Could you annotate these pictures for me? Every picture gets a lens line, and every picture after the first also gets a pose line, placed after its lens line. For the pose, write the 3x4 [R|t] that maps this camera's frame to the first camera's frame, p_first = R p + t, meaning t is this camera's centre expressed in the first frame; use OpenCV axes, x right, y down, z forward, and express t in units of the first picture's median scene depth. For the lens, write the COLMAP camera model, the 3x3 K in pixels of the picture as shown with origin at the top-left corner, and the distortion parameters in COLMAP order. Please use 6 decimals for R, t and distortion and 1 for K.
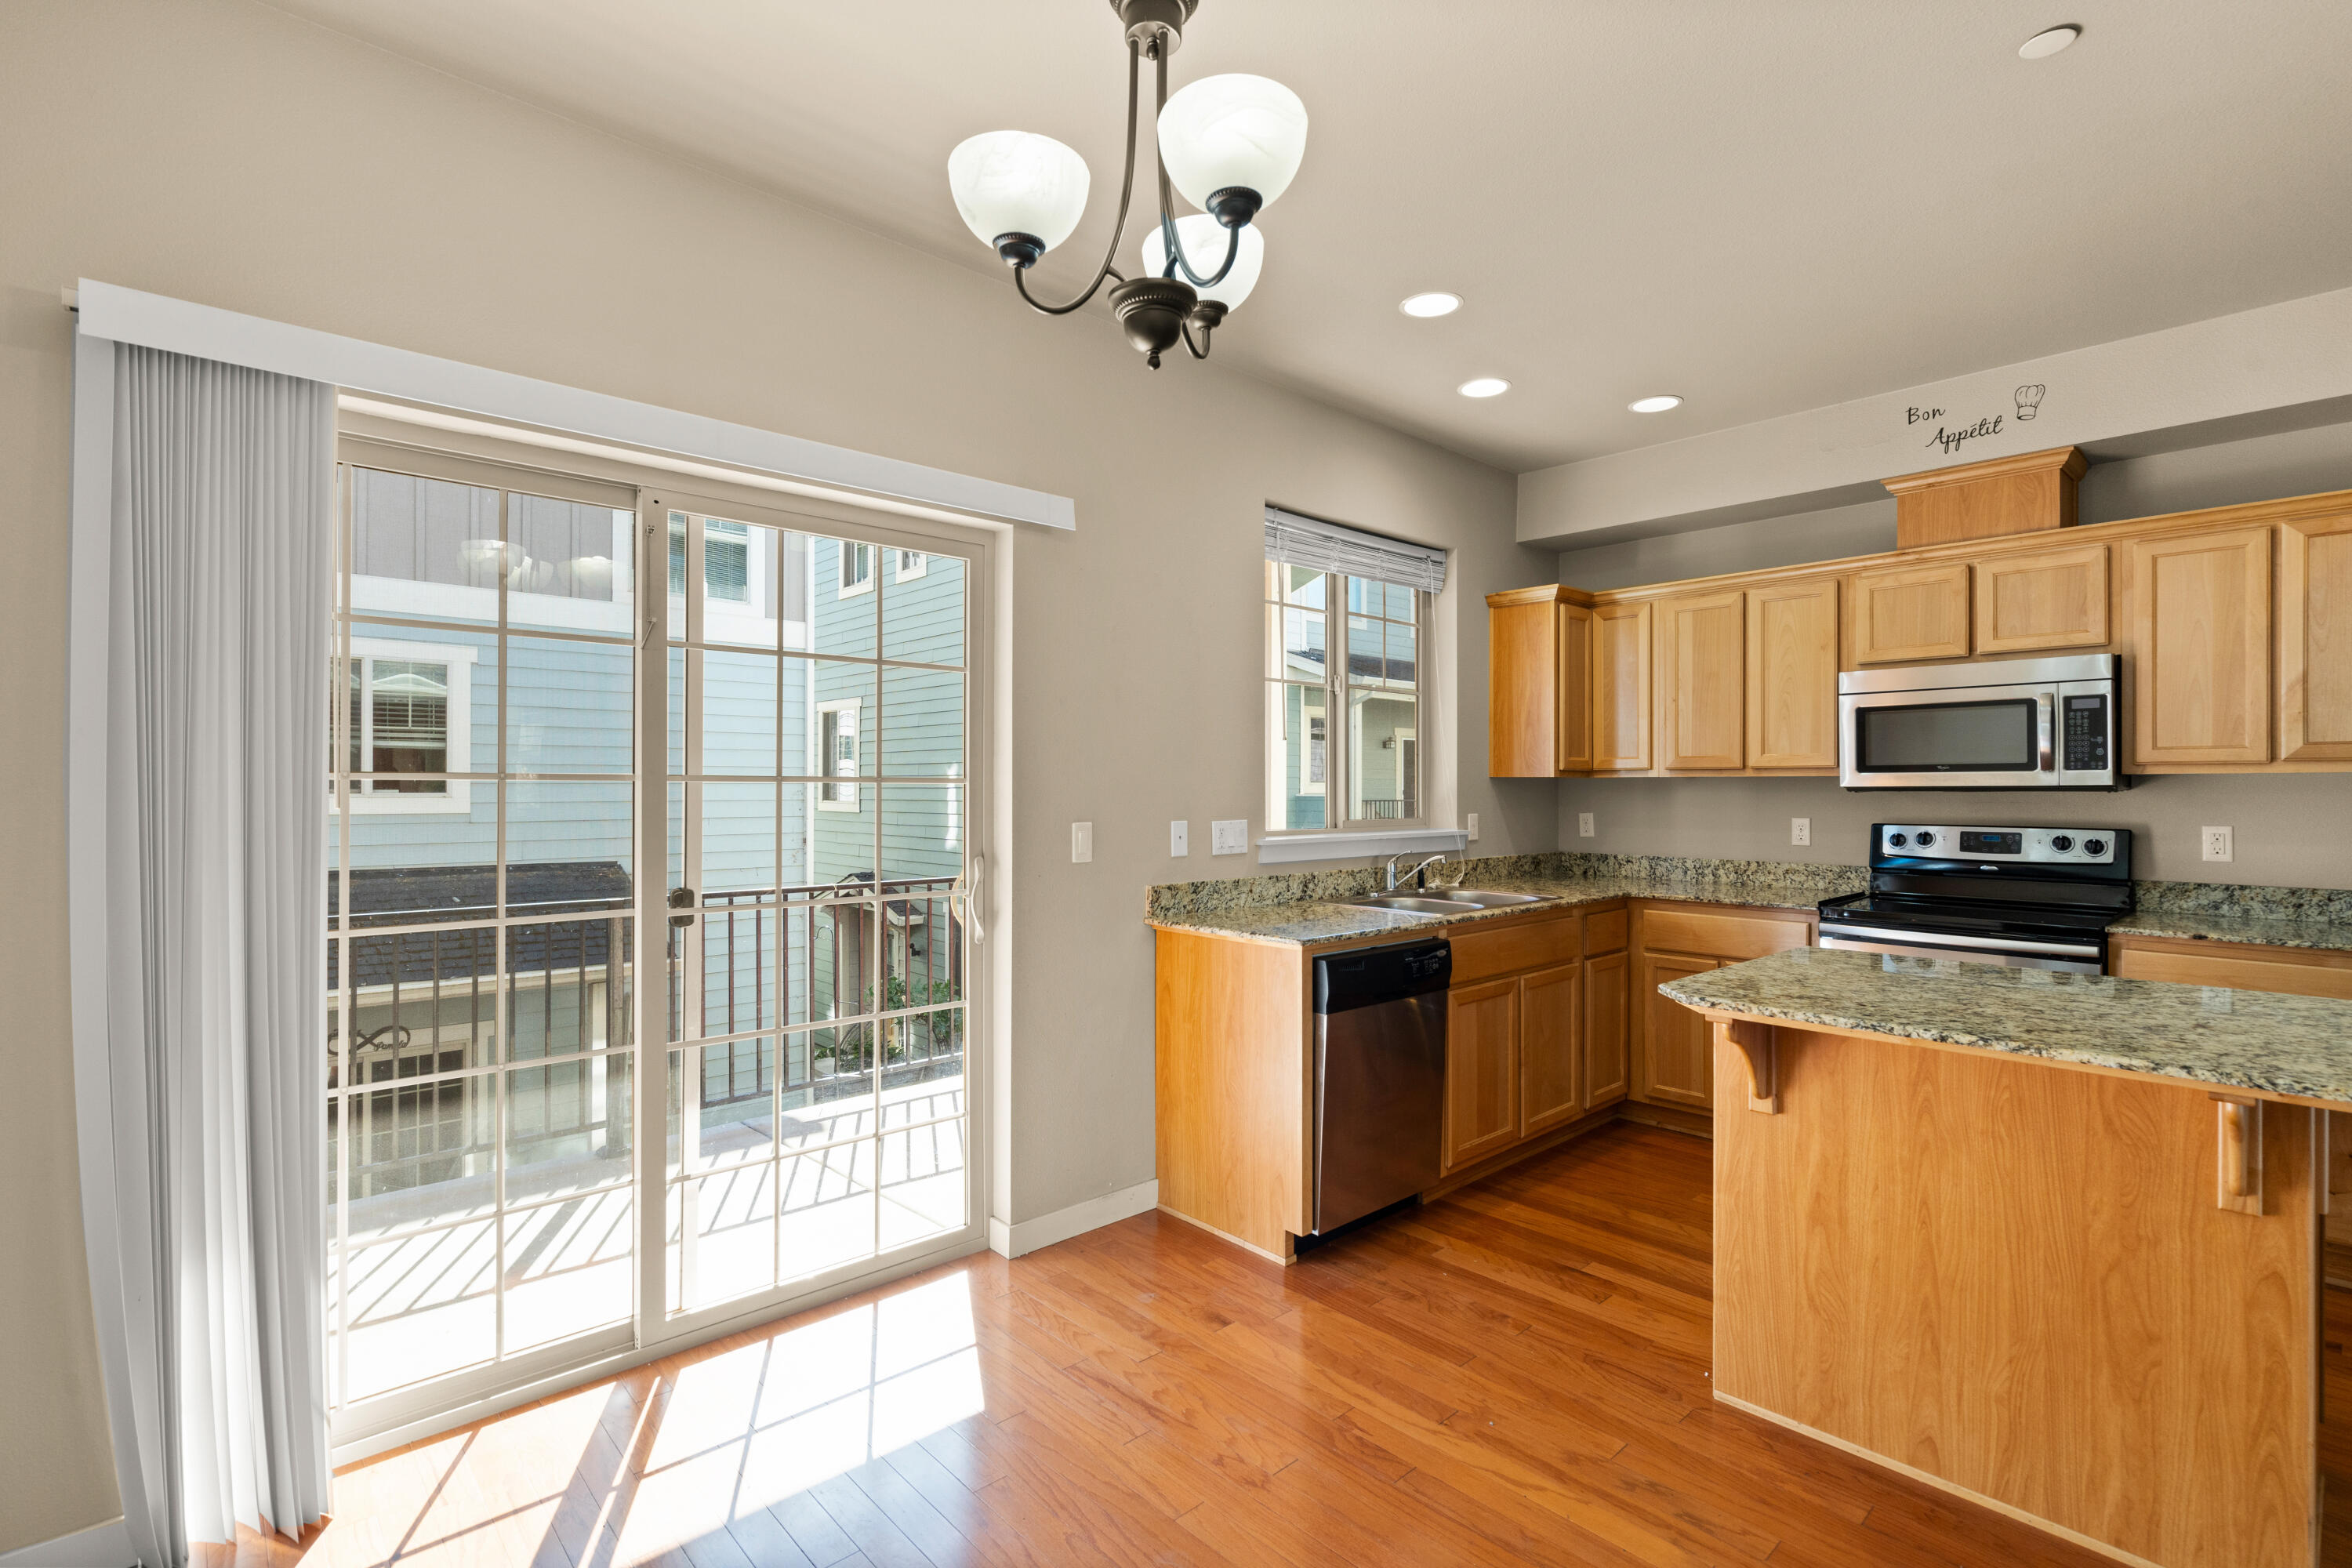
lens RADIAL K [[1085.4, 0, 1181.2], [0, 1085.4, 786.3], [0, 0, 1]] dist [-0.001018, 0.000122]
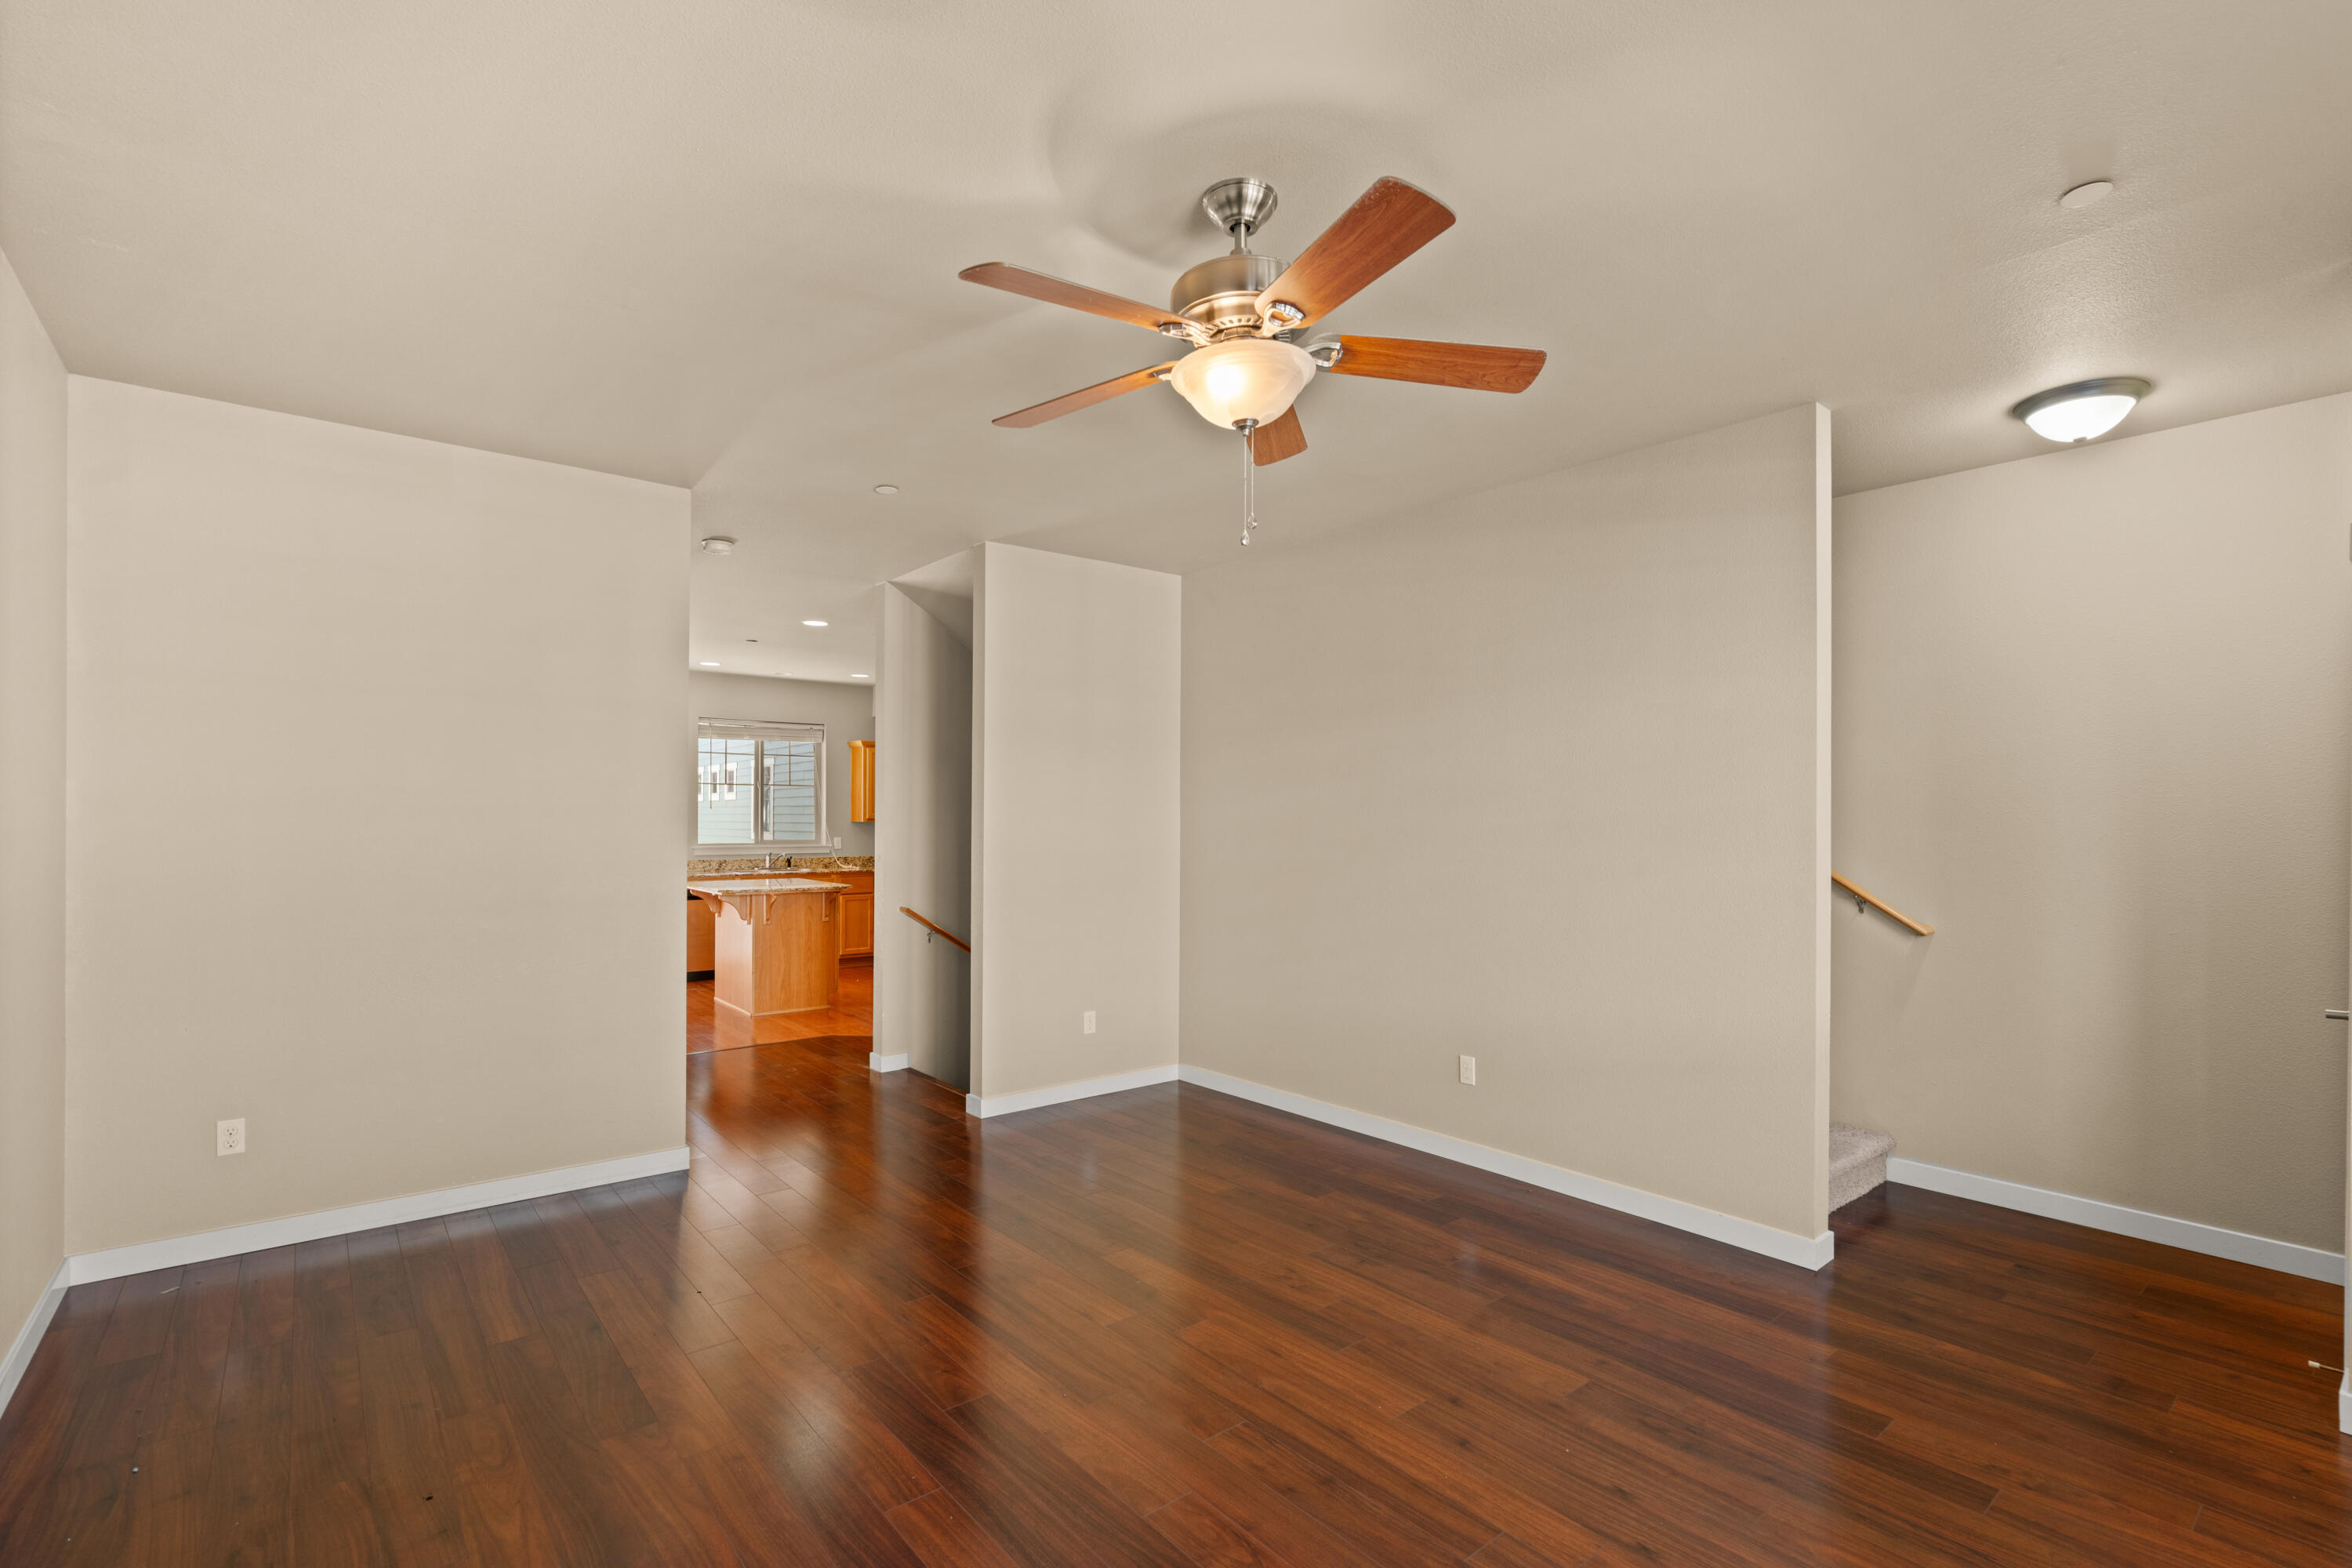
lens RADIAL K [[1074.7, 0, 1188.4], [0, 1074.7, 807.3], [0, 0, 1]] dist [0.000092, 0.000408]
pose [[0.998538, -0.000187, -0.054048, 1.420976], [-0.000352, 0.999950, -0.009977, -0.021033], [0.054047, 0.009982, 0.998488, -1.556019]]
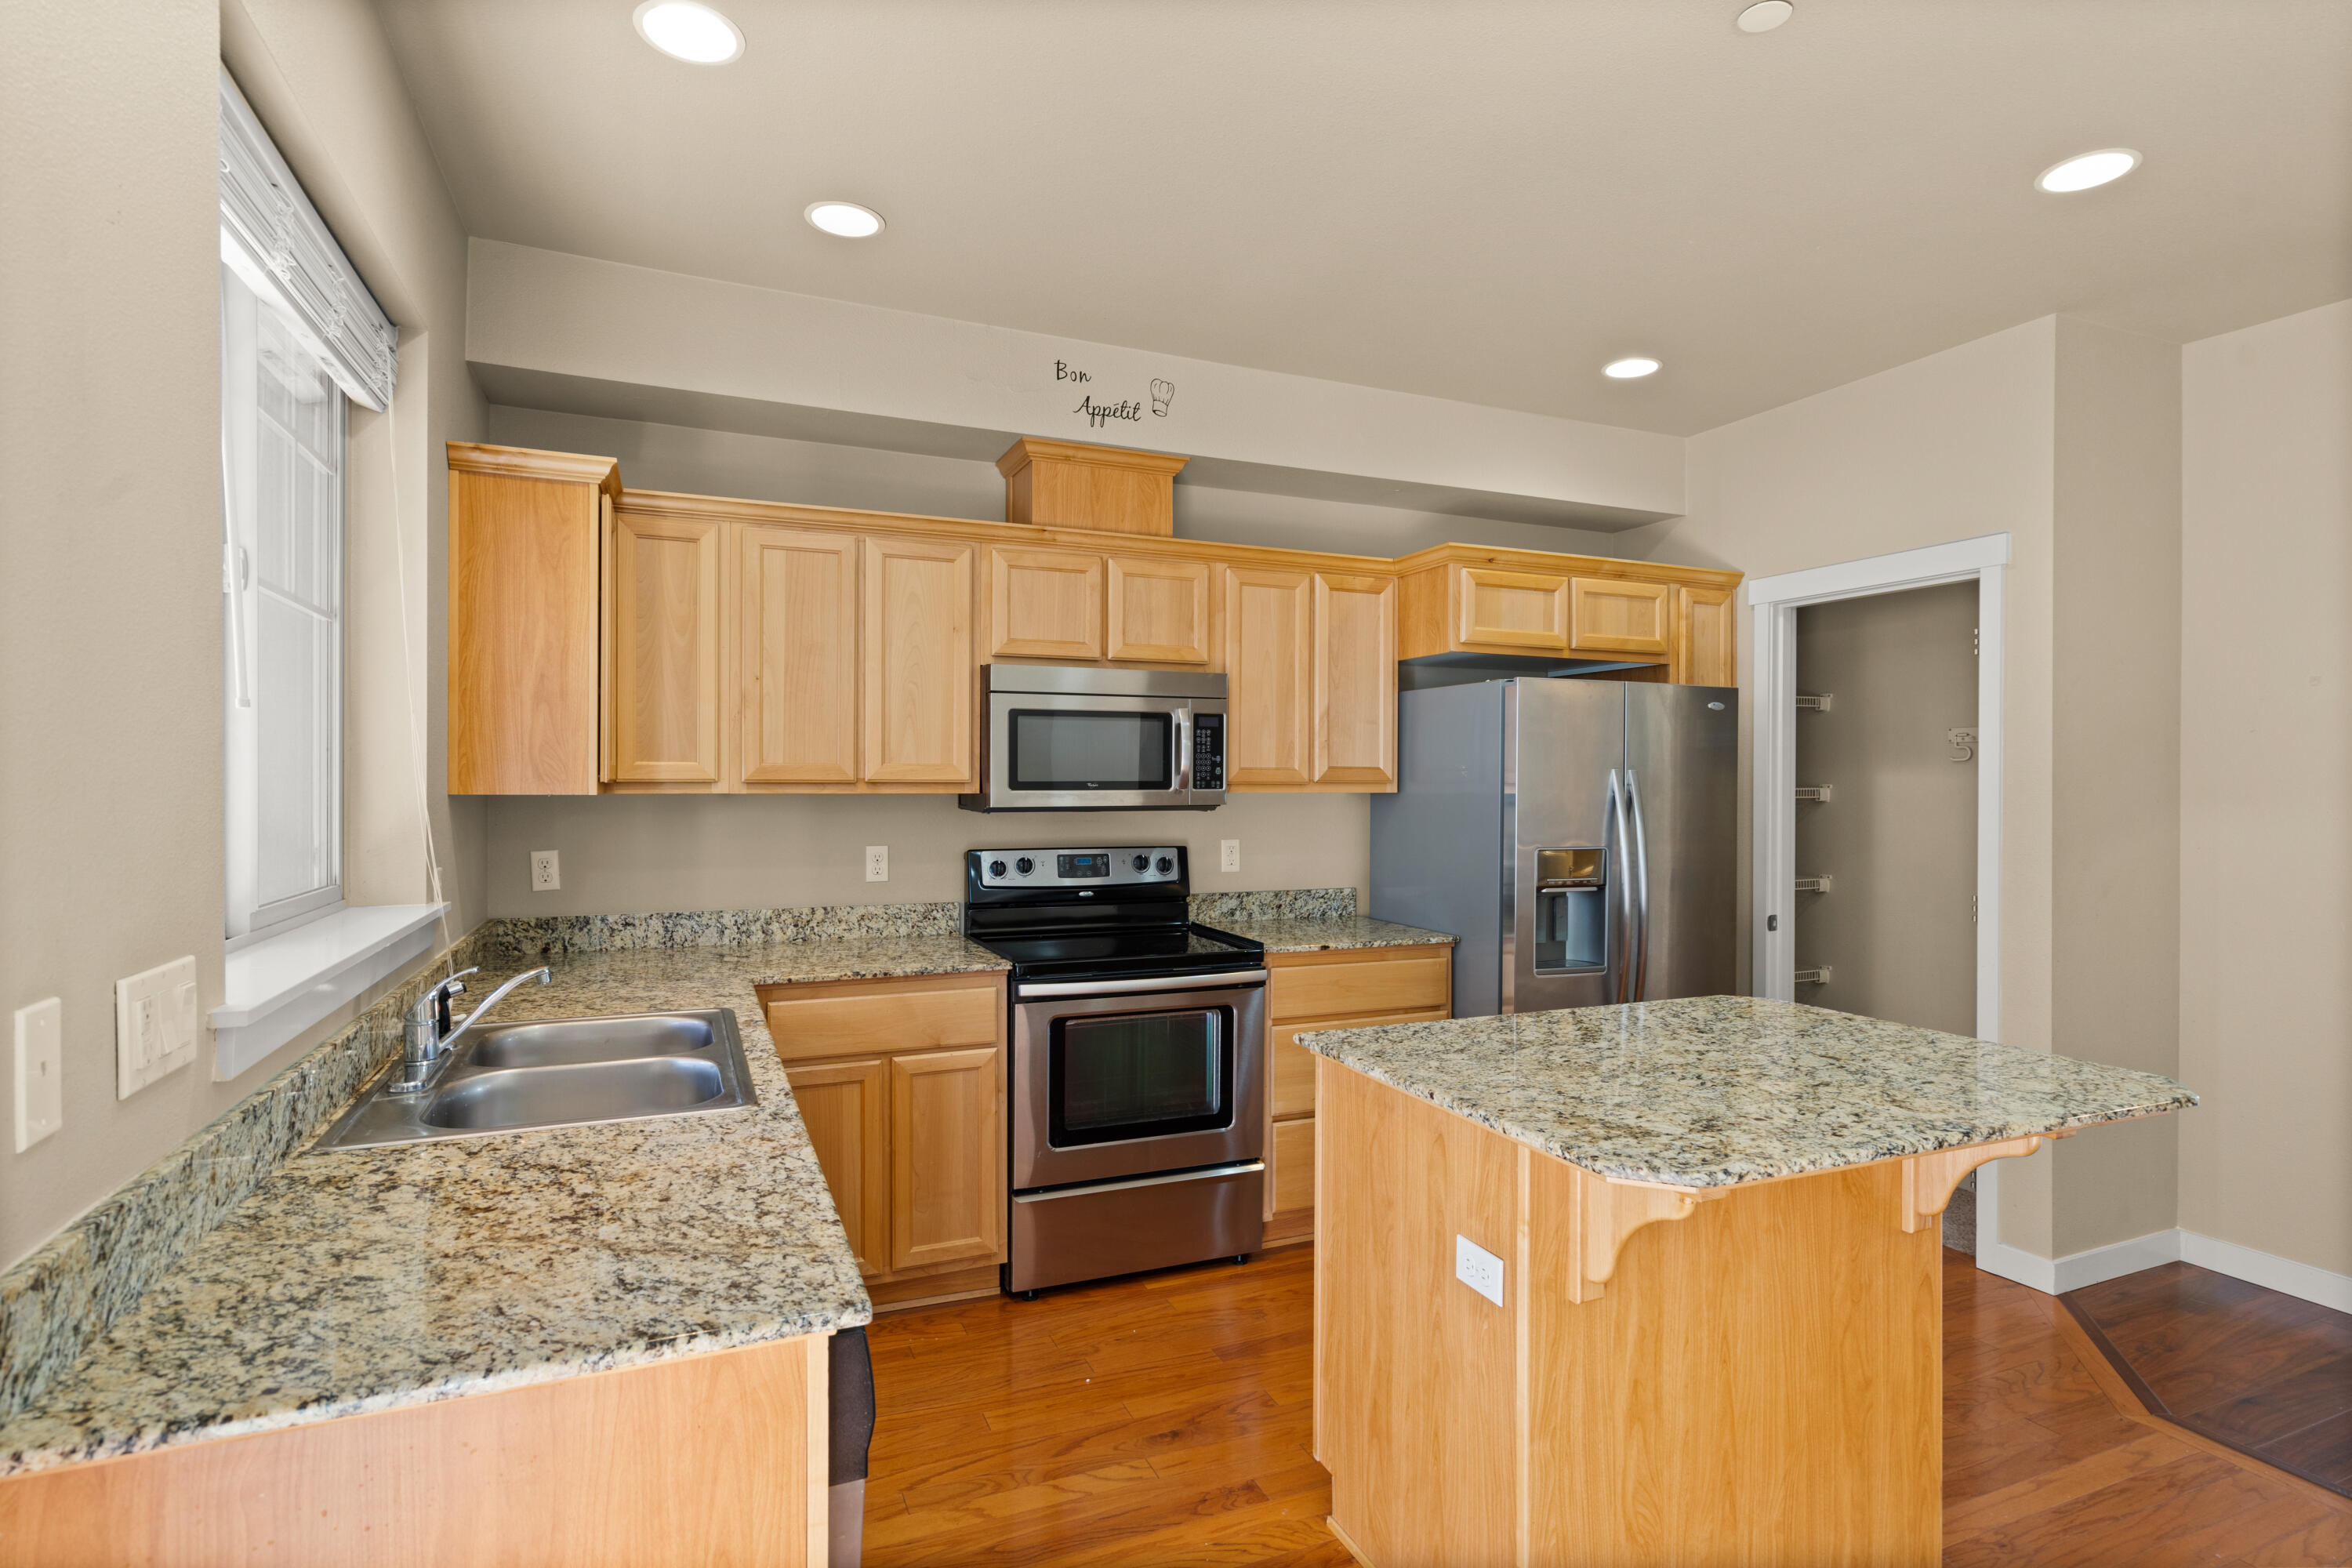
lens RADIAL K [[1165.3, 0, 1170.7], [0, 1165.3, 791.3], [0, 0, 1]] dist [0.003071, 0.000266]
pose [[0.337958, -0.006493, 0.941139, -0.161112], [-0.003218, 0.999962, 0.008054, -0.019973], [-0.941156, -0.005751, 0.337925, 0.617641]]
